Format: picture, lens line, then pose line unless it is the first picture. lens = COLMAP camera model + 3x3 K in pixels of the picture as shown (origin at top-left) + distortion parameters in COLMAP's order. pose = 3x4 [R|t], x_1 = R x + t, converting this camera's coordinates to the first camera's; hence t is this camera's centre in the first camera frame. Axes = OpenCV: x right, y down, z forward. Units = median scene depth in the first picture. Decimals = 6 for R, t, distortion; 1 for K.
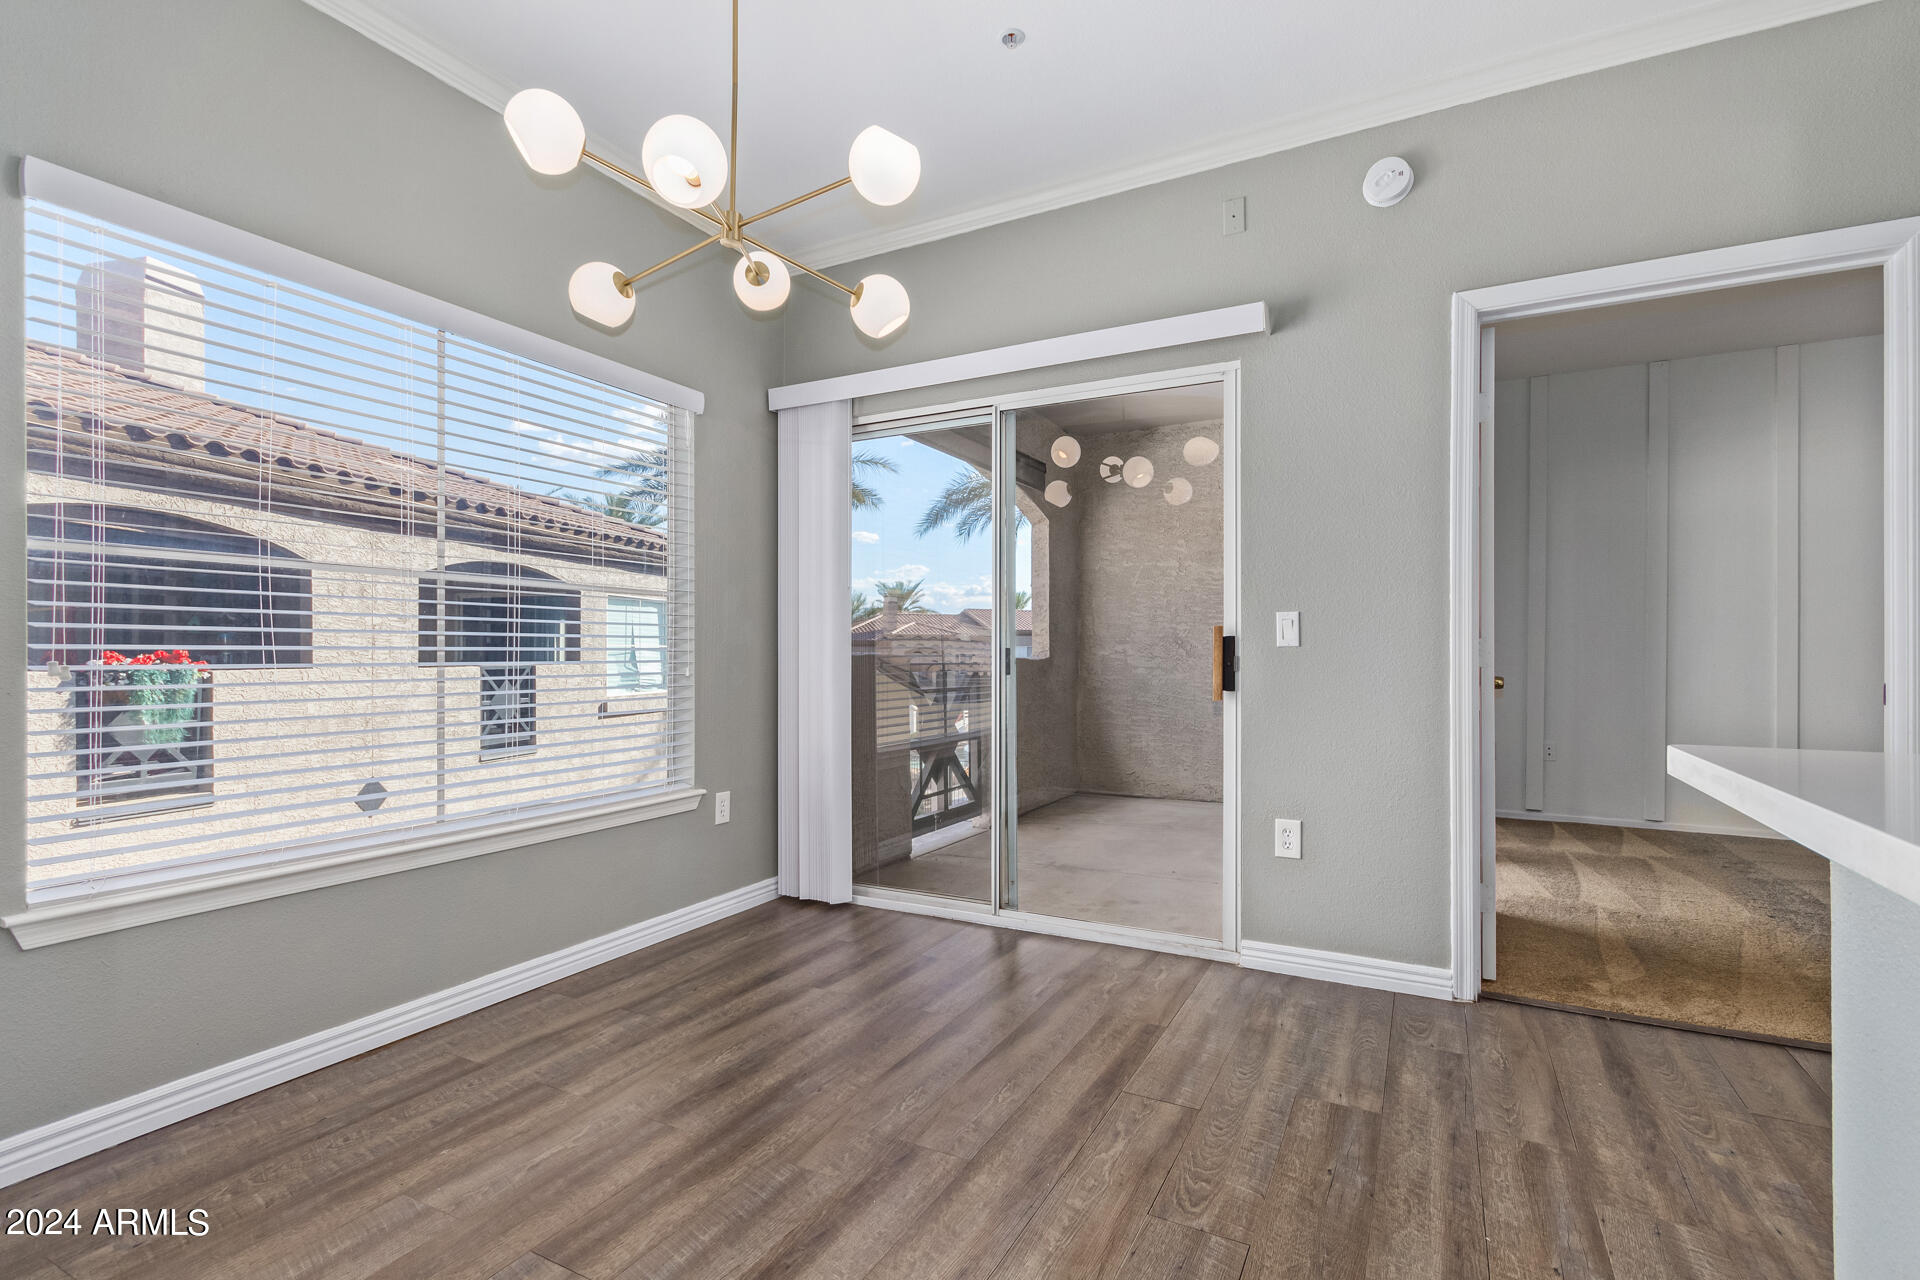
lens RADIAL K [[900.9, 0, 959.6], [0, 900.9, 635.1], [0, 0, 1]] dist [0.004616, -0.000130]
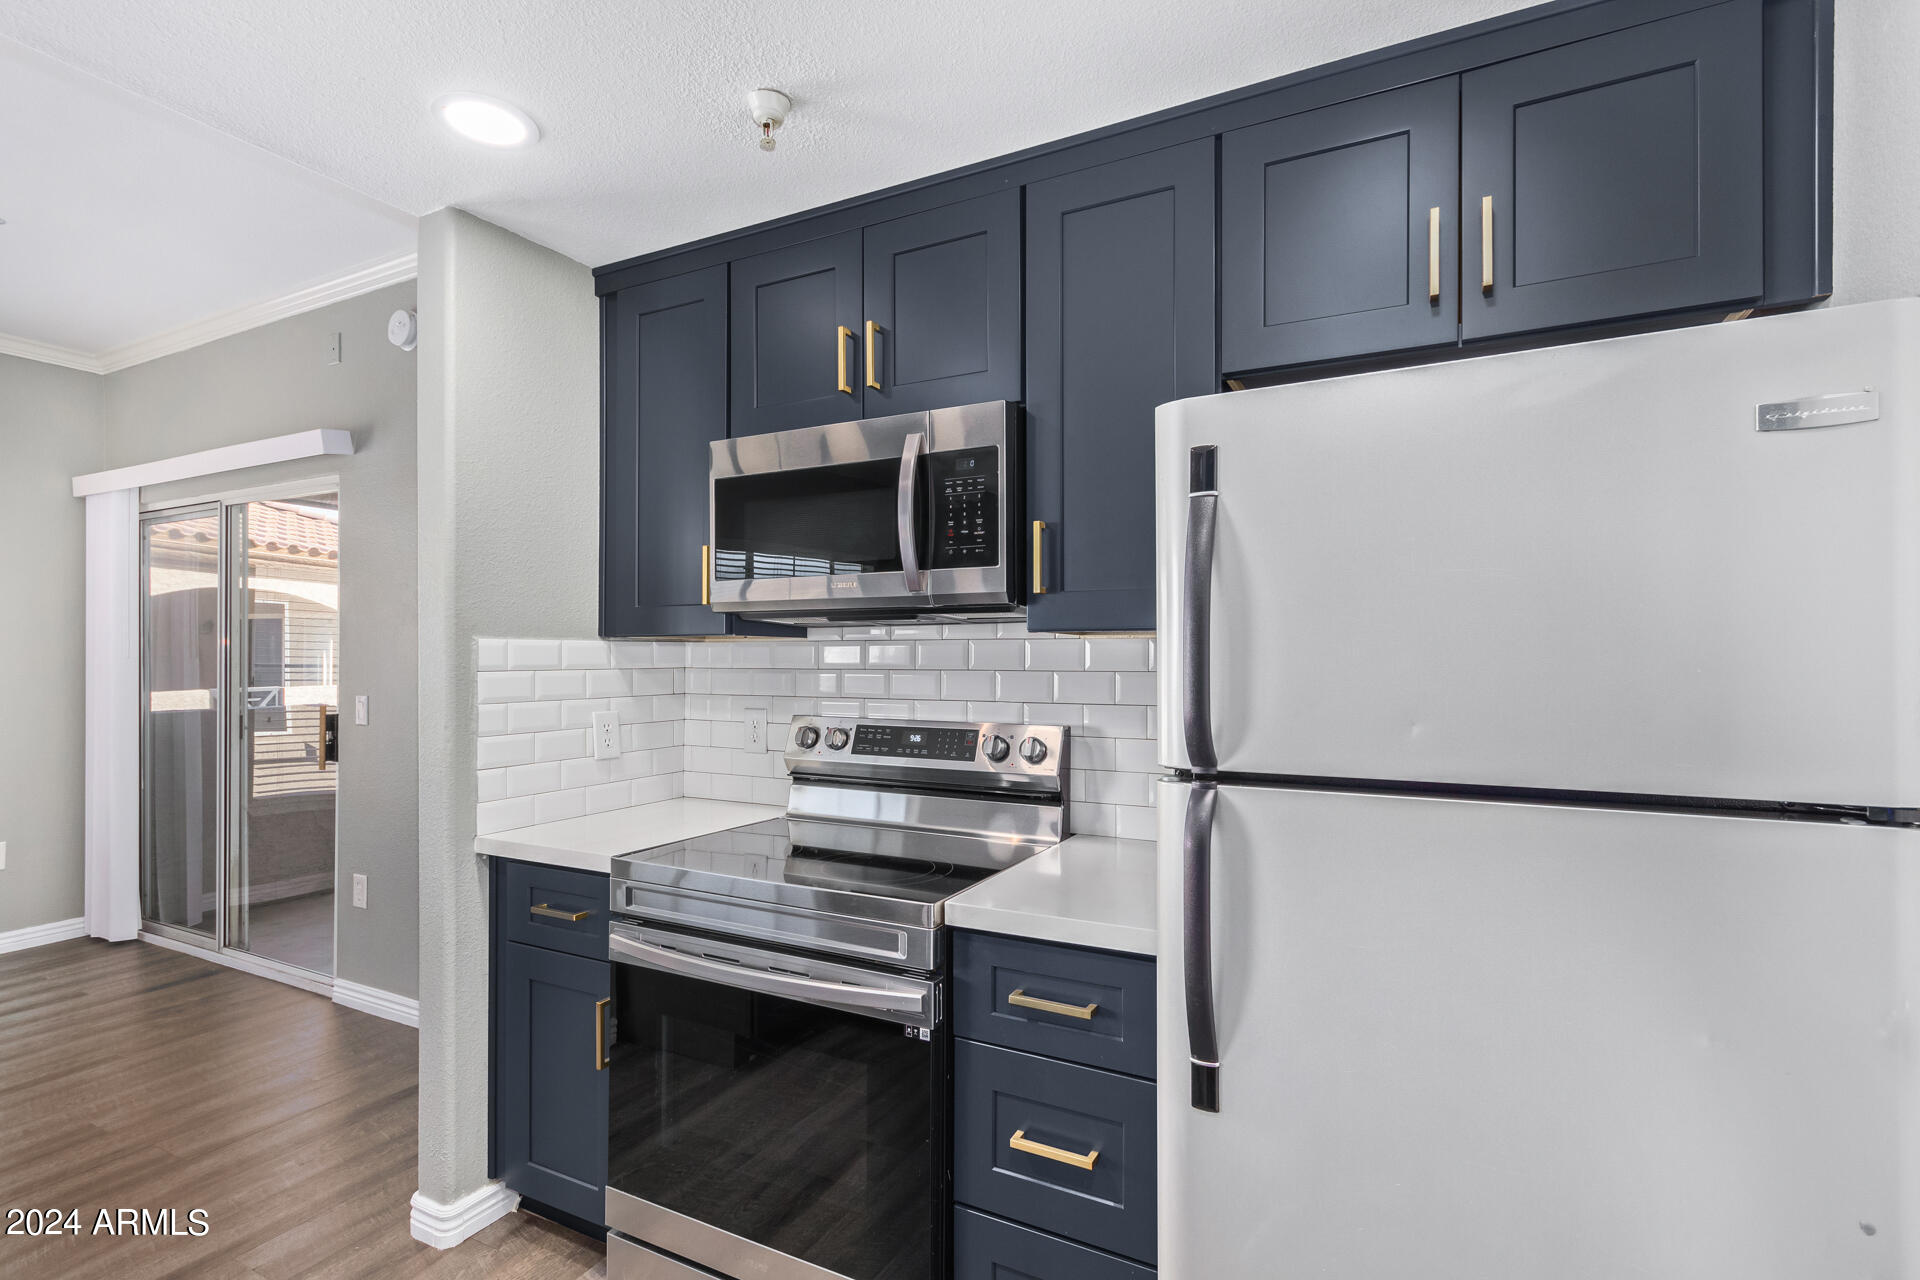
lens RADIAL K [[900.9, 0, 939.7], [0, 900.9, 656.3], [0, 0, 1]] dist [0.004616, -0.000130]
pose [[0.999929, 0.001663, 0.011838, 0.865705], [-0.001887, 0.999820, 0.018883, -0.079017], [-0.011804, -0.018904, 0.999752, -0.128939]]
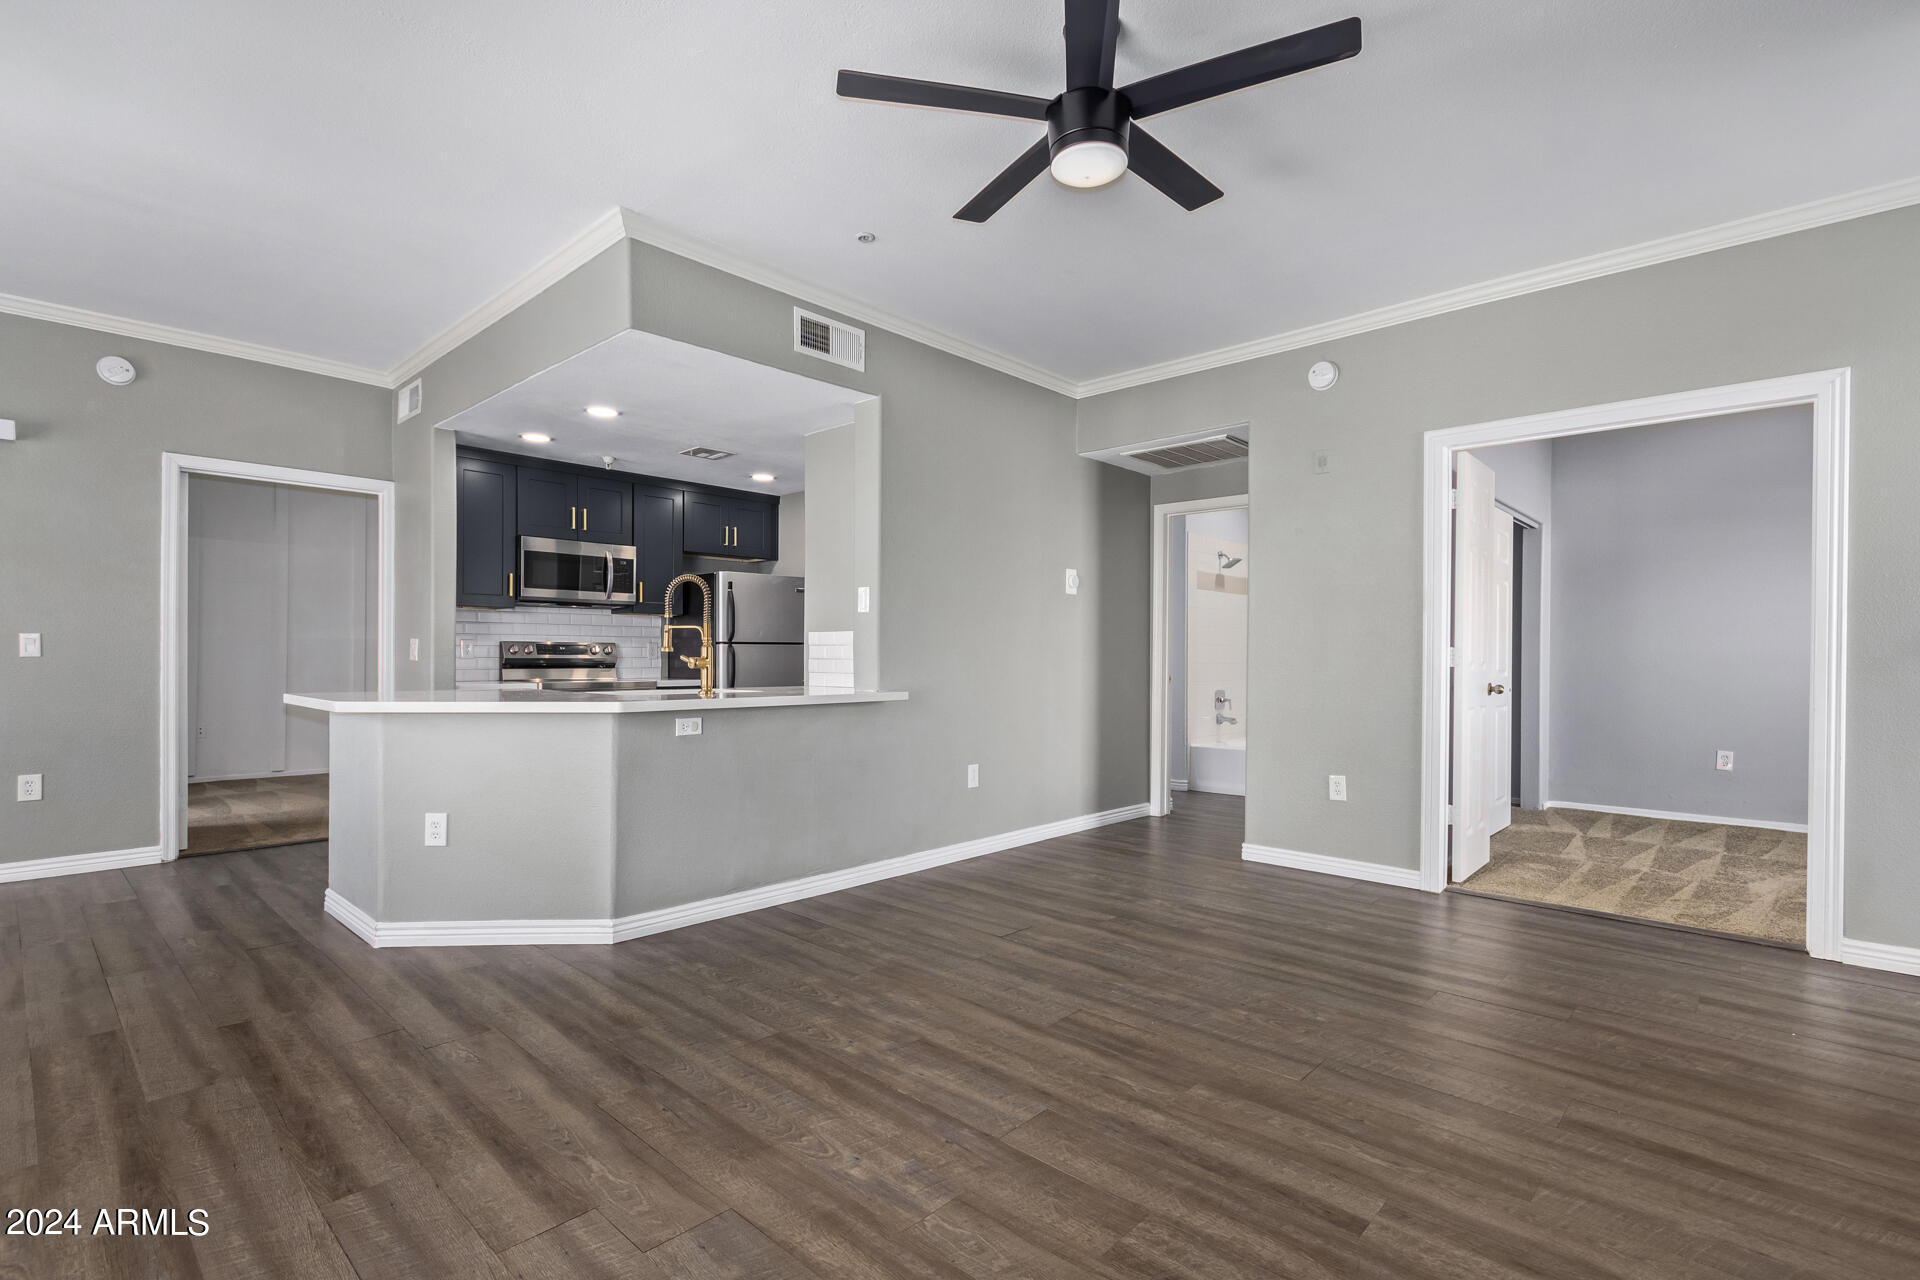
lens RADIAL K [[900.9, 0, 978.9], [0, 900.9, 667.0], [0, 0, 1]] dist [0.004616, -0.000130]
pose [[0.251055, -0.012704, 0.967890, -0.535163], [-0.024286, 0.999516, 0.019419, -0.029725], [-0.967668, -0.028381, 0.250625, -0.684967]]
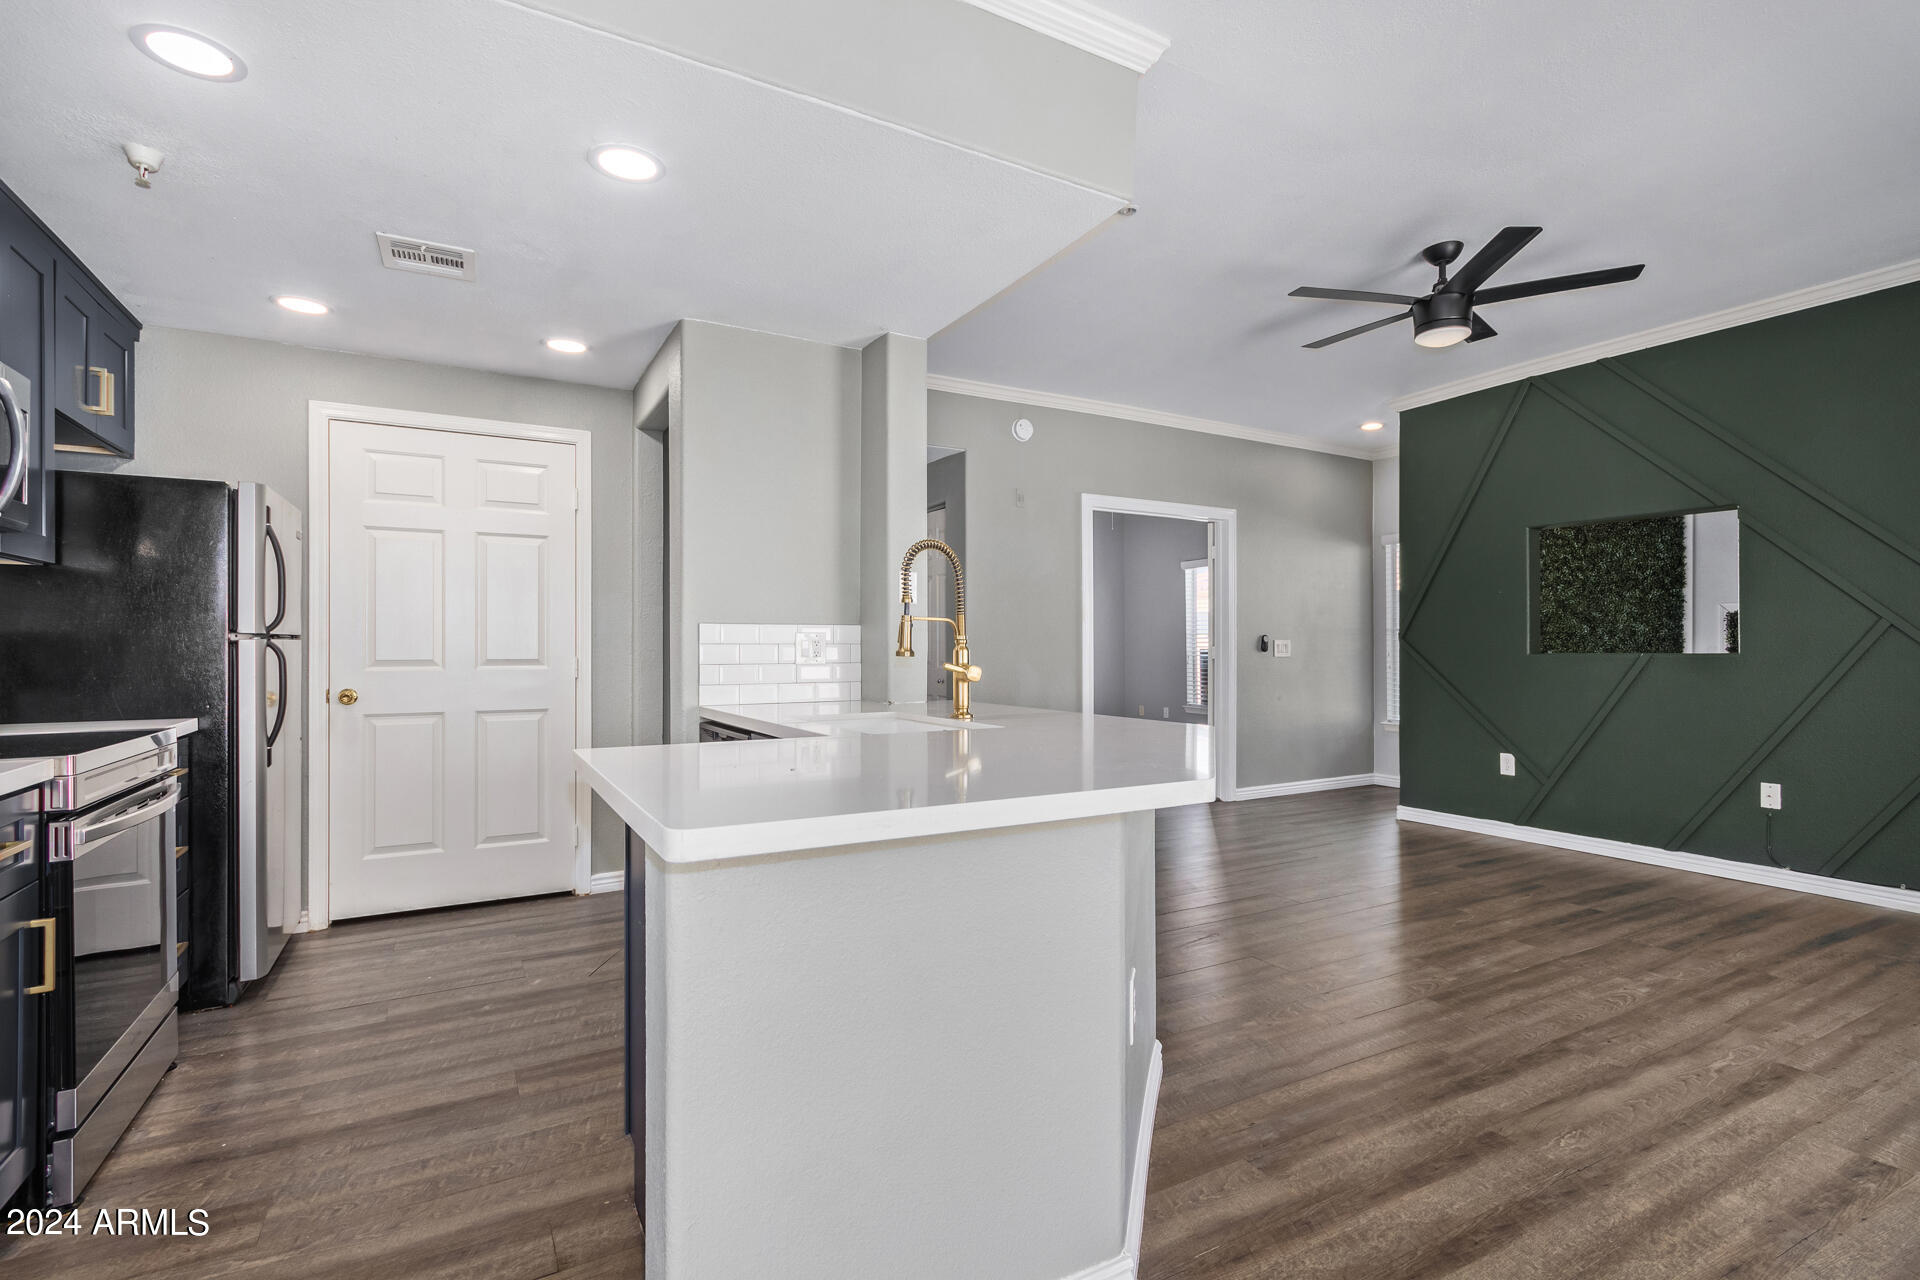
lens RADIAL K [[900.9, 0, 964.4], [0, 900.9, 642.2], [0, 0, 1]] dist [0.004616, -0.000130]
pose [[-0.844663, 0.004269, 0.535281, 0.026778], [-0.009748, 0.999680, -0.023354, -0.012333], [-0.535210, -0.024944, -0.844351, 0.521486]]
